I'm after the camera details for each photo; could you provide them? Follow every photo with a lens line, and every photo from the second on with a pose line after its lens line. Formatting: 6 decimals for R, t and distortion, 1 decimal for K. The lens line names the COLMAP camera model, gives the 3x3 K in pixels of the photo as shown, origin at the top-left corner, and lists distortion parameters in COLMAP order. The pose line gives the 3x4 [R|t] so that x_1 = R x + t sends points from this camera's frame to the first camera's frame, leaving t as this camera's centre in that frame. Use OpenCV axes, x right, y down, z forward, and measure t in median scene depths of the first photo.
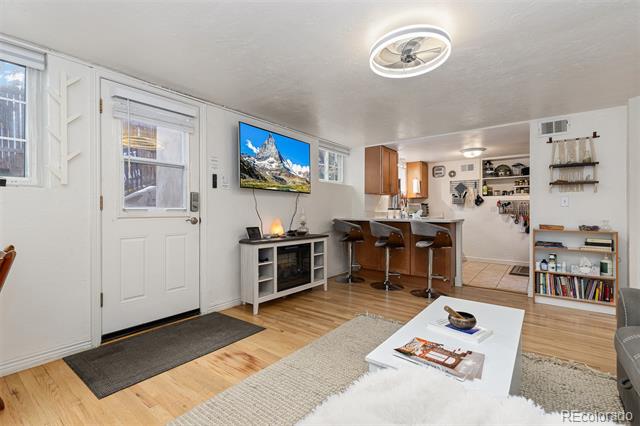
lens RADIAL K [[289.4, 0, 319.3], [0, 289.4, 209.9], [0, 0, 1]] dist [0.014686, -0.000021]
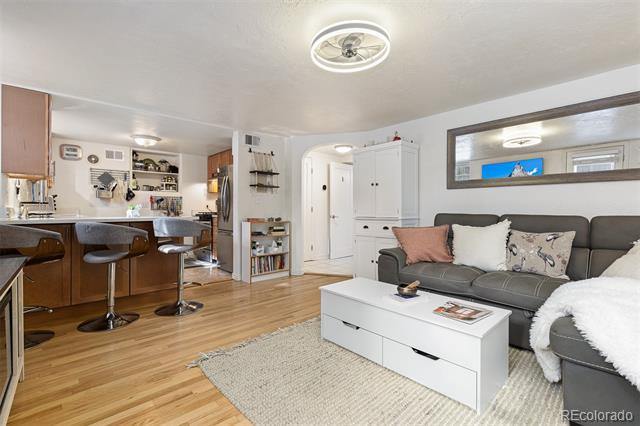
lens RADIAL K [[289.4, 0, 319.3], [0, 289.4, 209.9], [0, 0, 1]] dist [0.014686, -0.000021]
pose [[0.186426, -0.006502, 0.982447, -0.221381], [-0.005899, 0.999953, 0.007737, 0.002520], [-0.982451, -0.007238, 0.186379, 0.291758]]
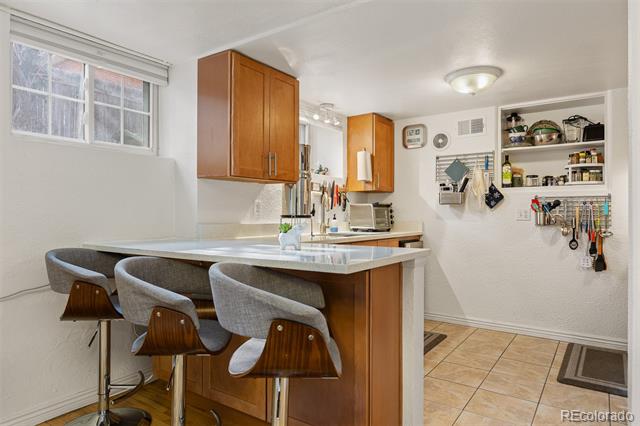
lens RADIAL K [[390.6, 0, 320.0], [0, 390.6, 213.0], [0, 0, 1]] dist [0.002303, 0.000619]
pose [[0.999271, -0.001001, 0.038157, 0.266843], [0.000896, 0.999996, 0.002772, -0.009424], [-0.038160, -0.002736, 0.999268, 0.416814]]
